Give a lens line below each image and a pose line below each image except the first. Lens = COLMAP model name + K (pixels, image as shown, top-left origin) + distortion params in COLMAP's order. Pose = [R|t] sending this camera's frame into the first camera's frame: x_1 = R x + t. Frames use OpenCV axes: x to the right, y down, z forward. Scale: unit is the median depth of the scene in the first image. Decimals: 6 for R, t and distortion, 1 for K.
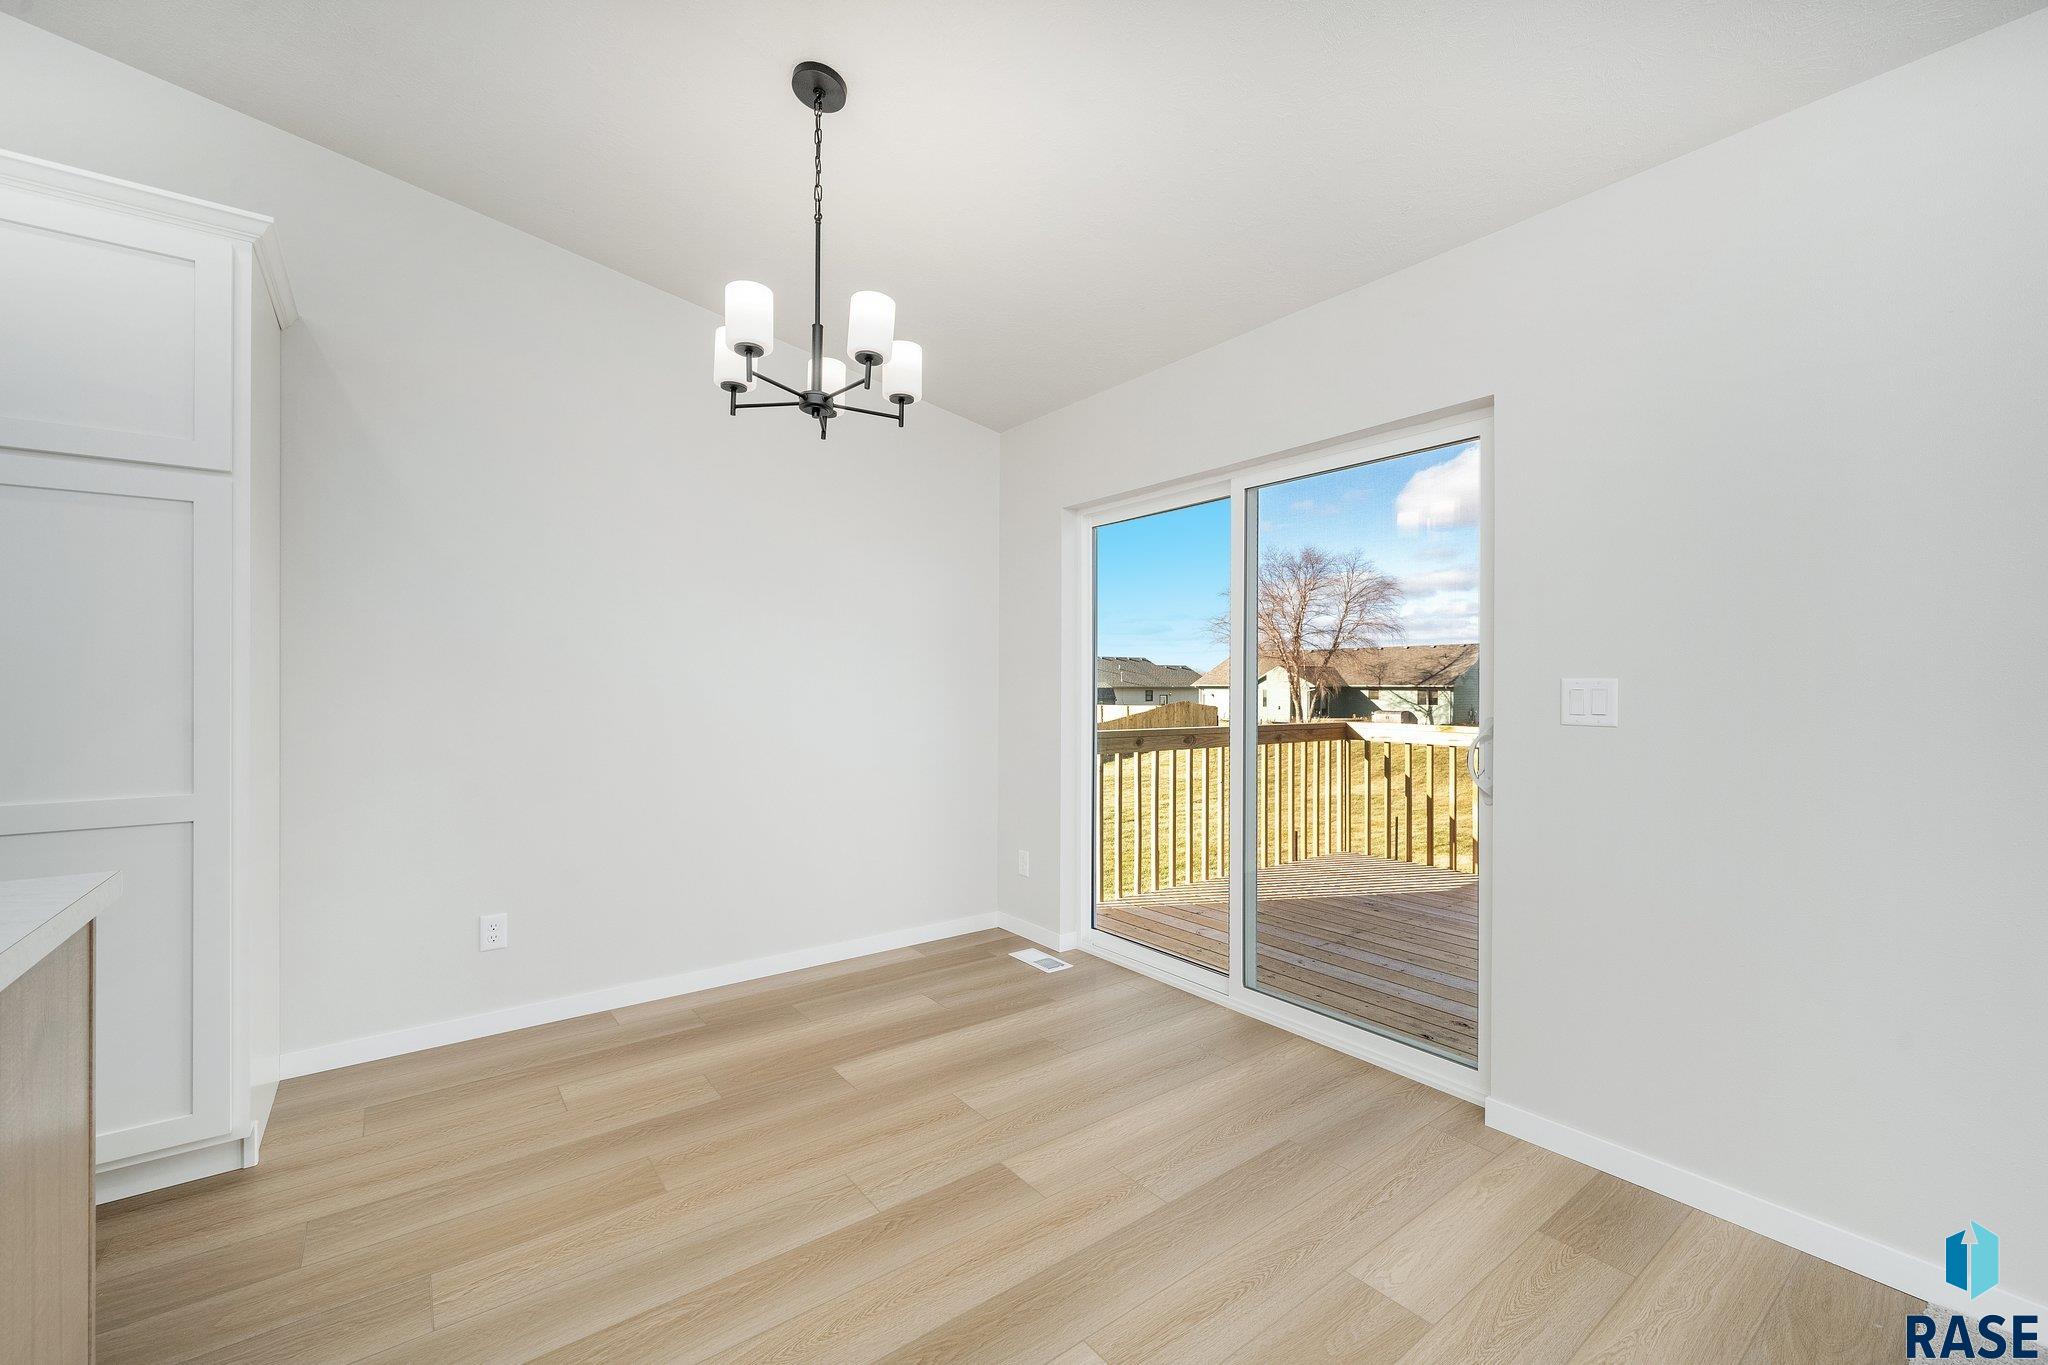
lens RADIAL K [[815.0, 0, 1023.3], [0, 815.0, 684.8], [0, 0, 1]] dist [0.008395, -0.000020]
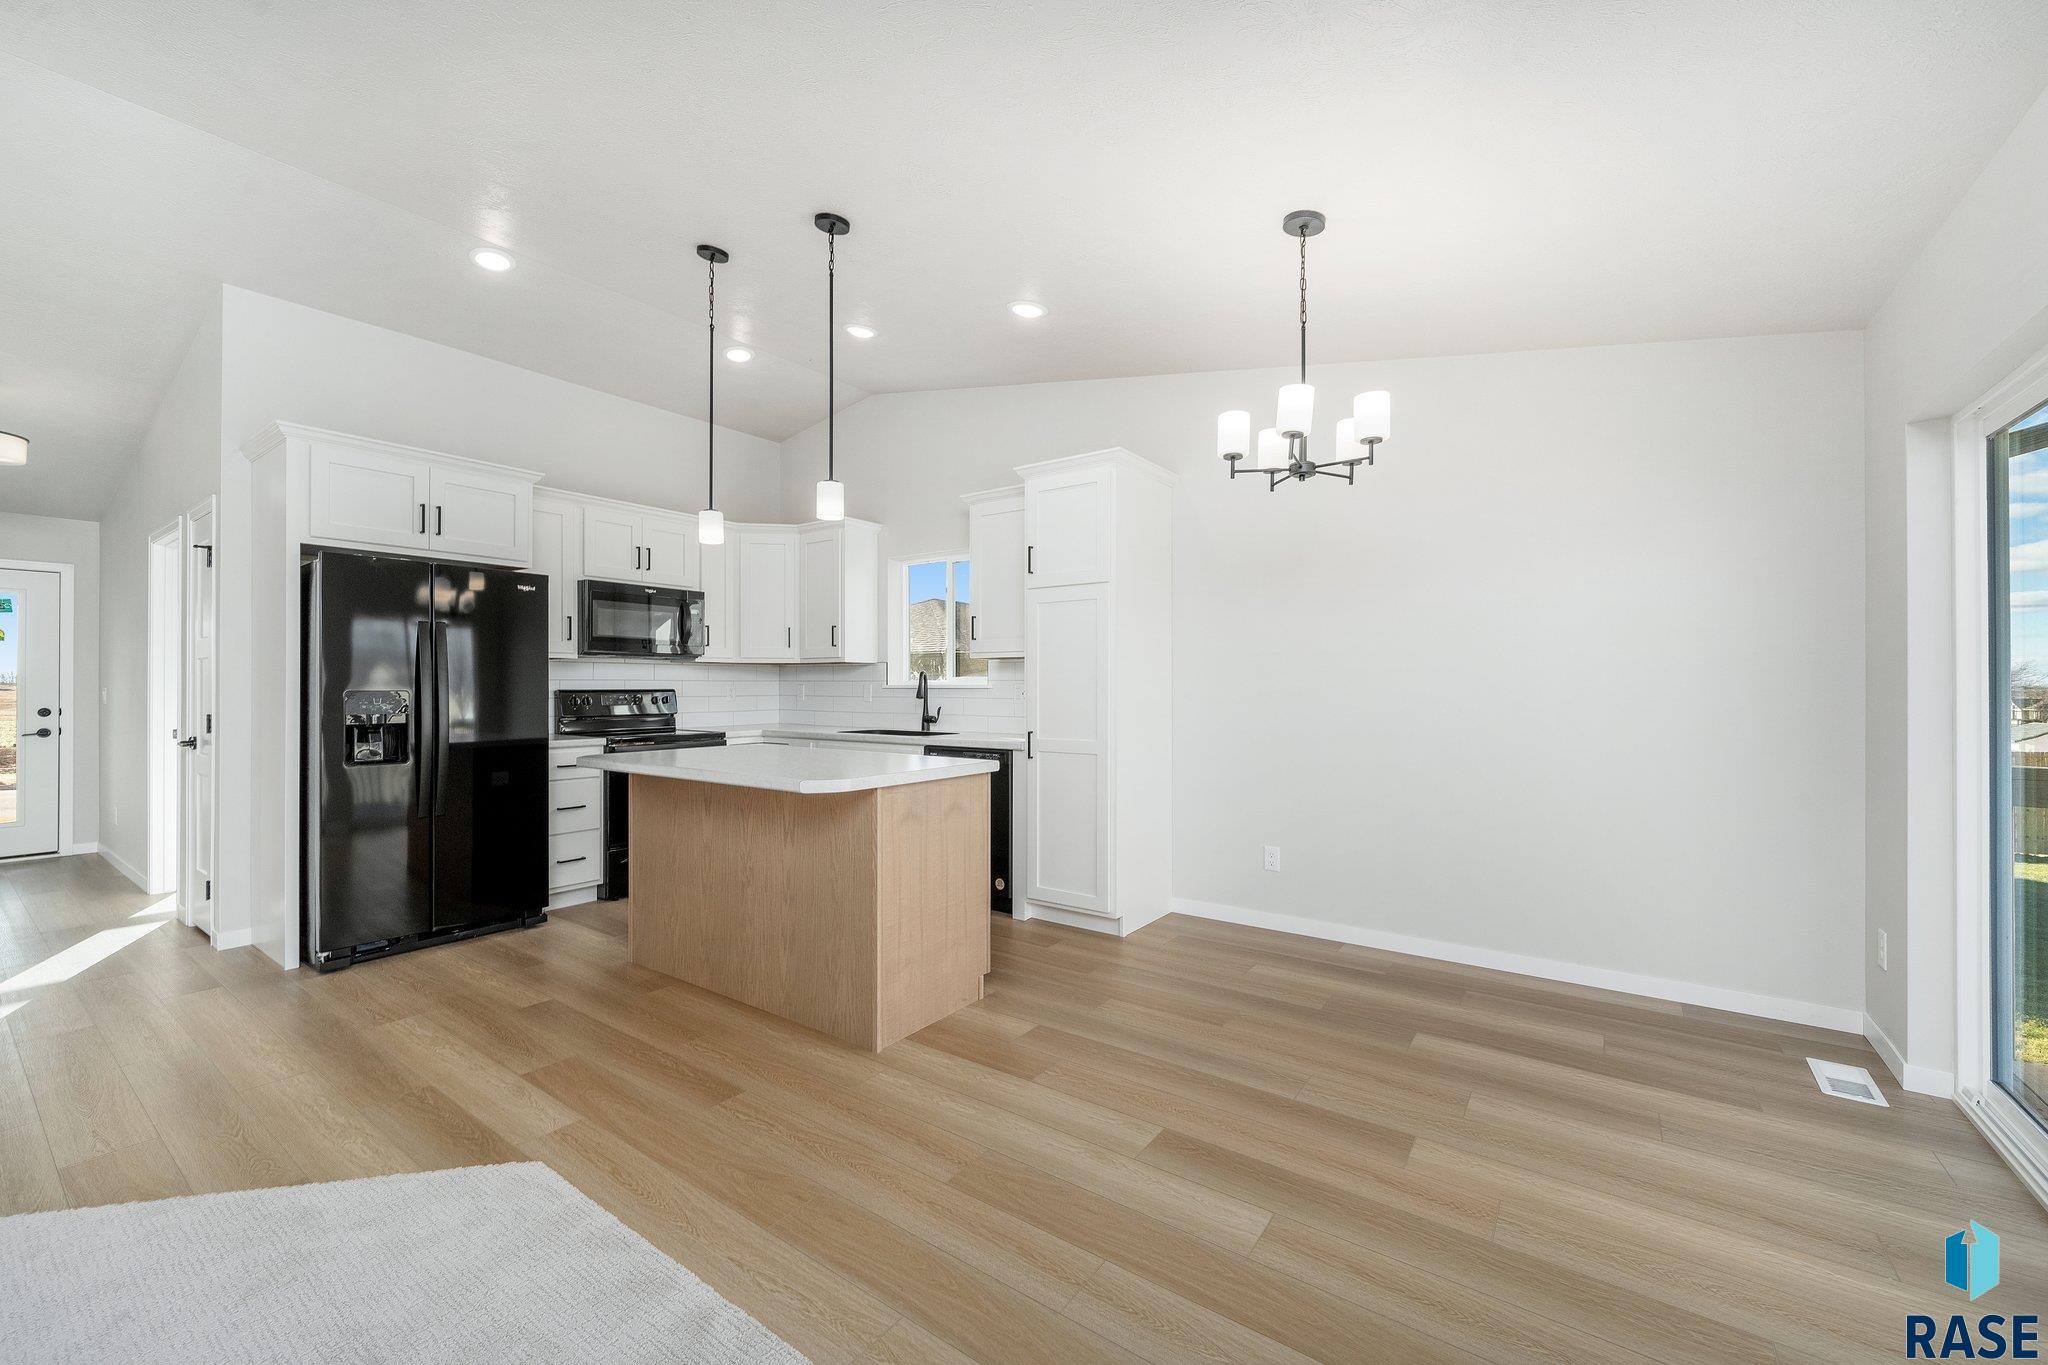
lens RADIAL K [[819.8, 0, 985.3], [0, 819.8, 681.1], [0, 0, 1]] dist [-0.004051, -0.000332]
pose [[0.281723, -0.004041, -0.959487, 0.306435], [0.000285, 0.999991, -0.004128, -0.003003], [0.959496, 0.000889, 0.281721, 0.056025]]
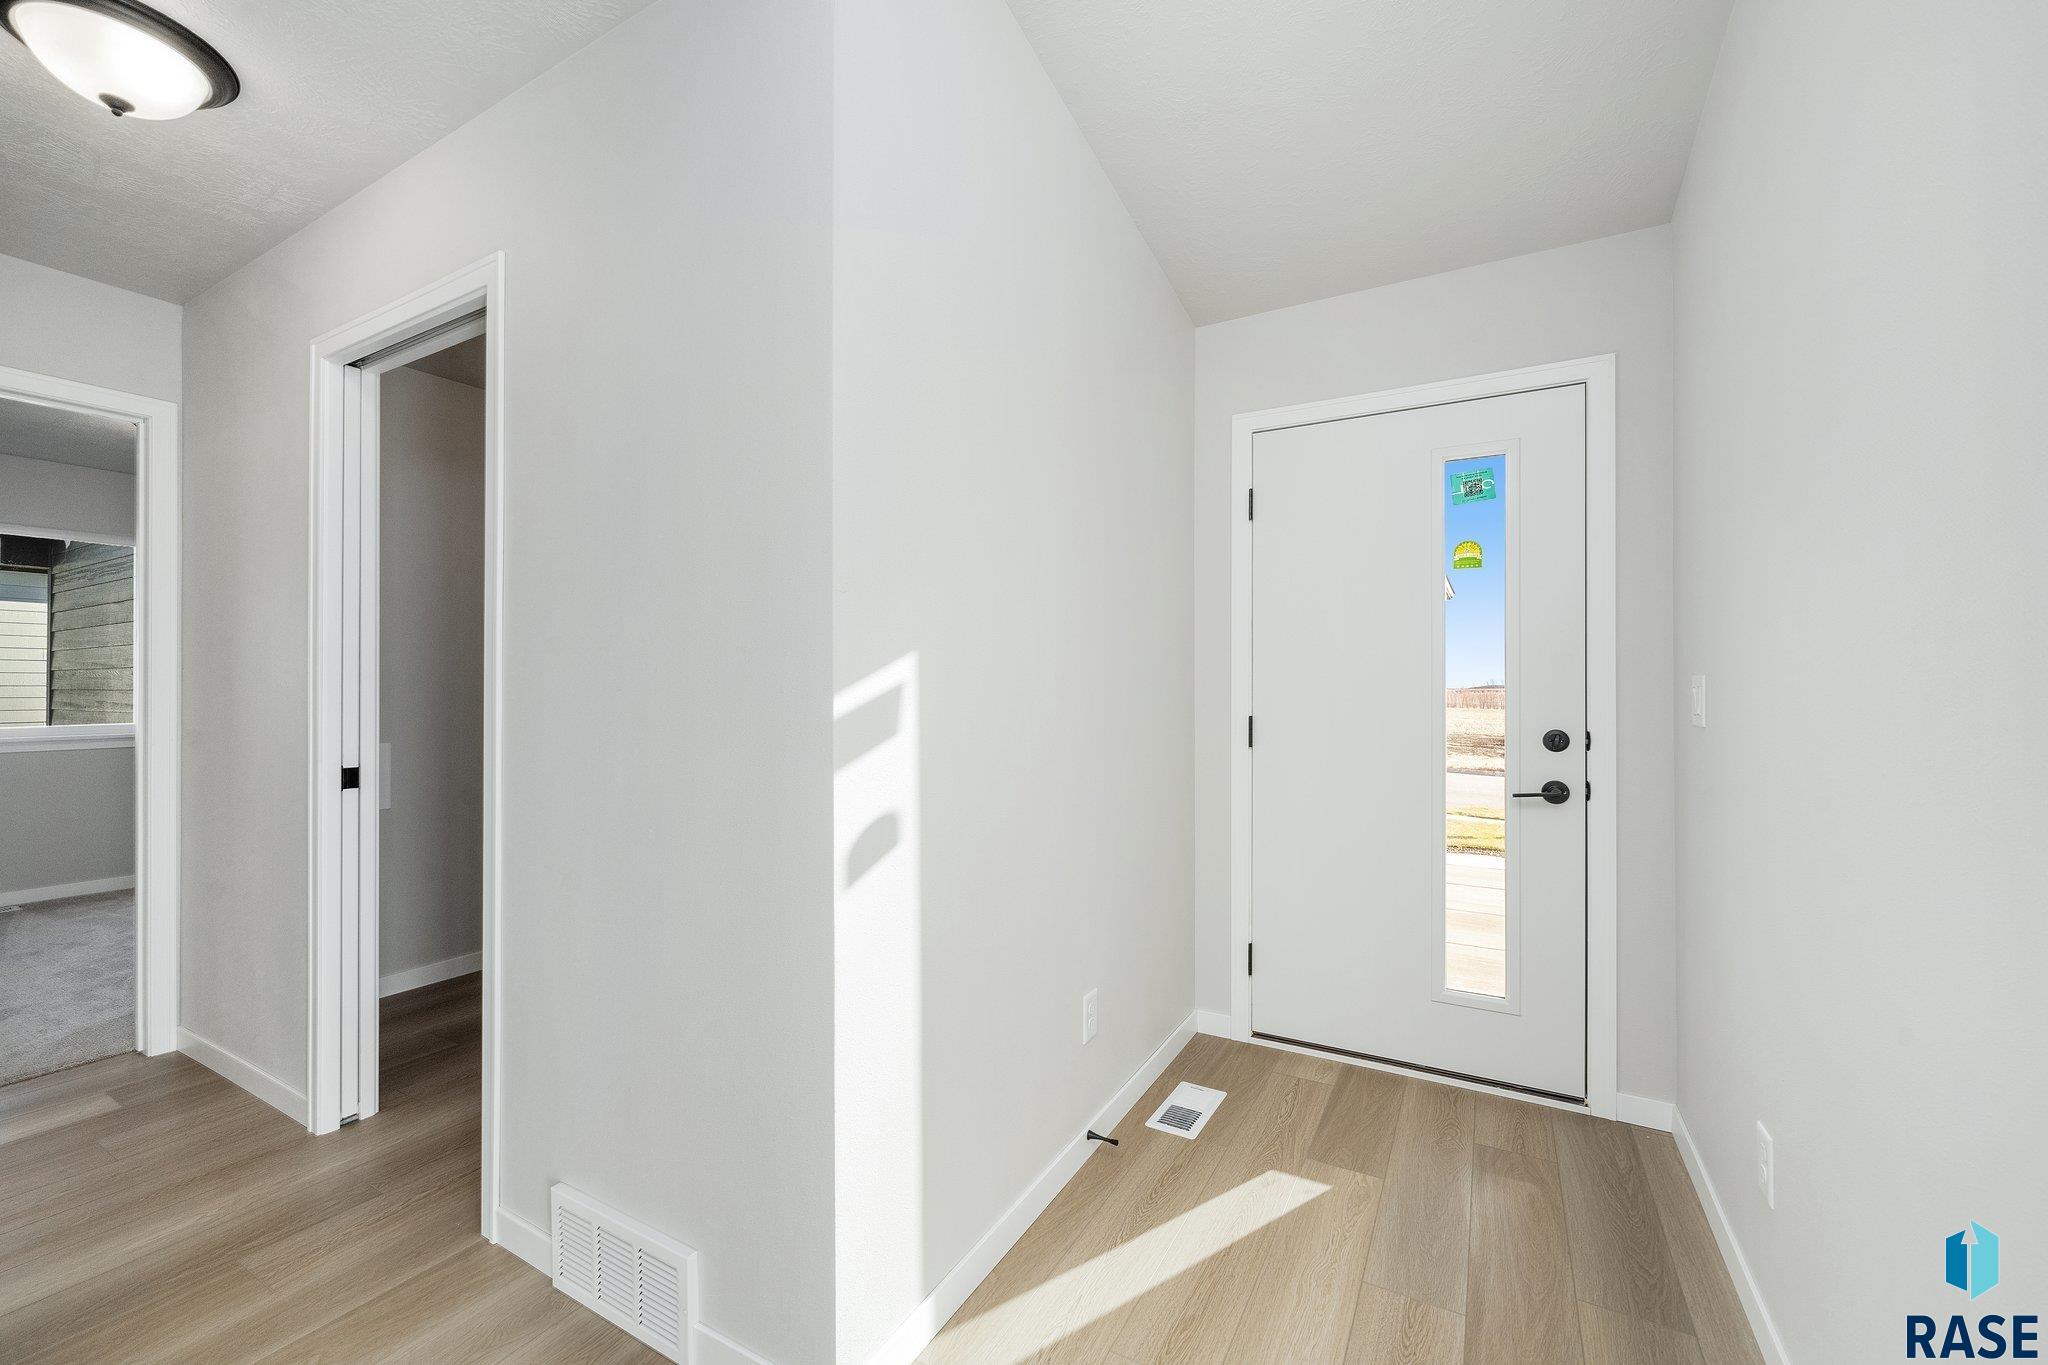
lens RADIAL K [[809.8, 0, 1012.9], [0, 809.8, 687.0], [0, 0, 1]] dist [-0.001823, -0.000030]
pose [[-0.911068, -0.010854, -0.412113, -0.677375], [-0.006030, 0.999897, -0.013005, 0.013299], [0.412212, -0.009364, -0.911040, -0.586801]]
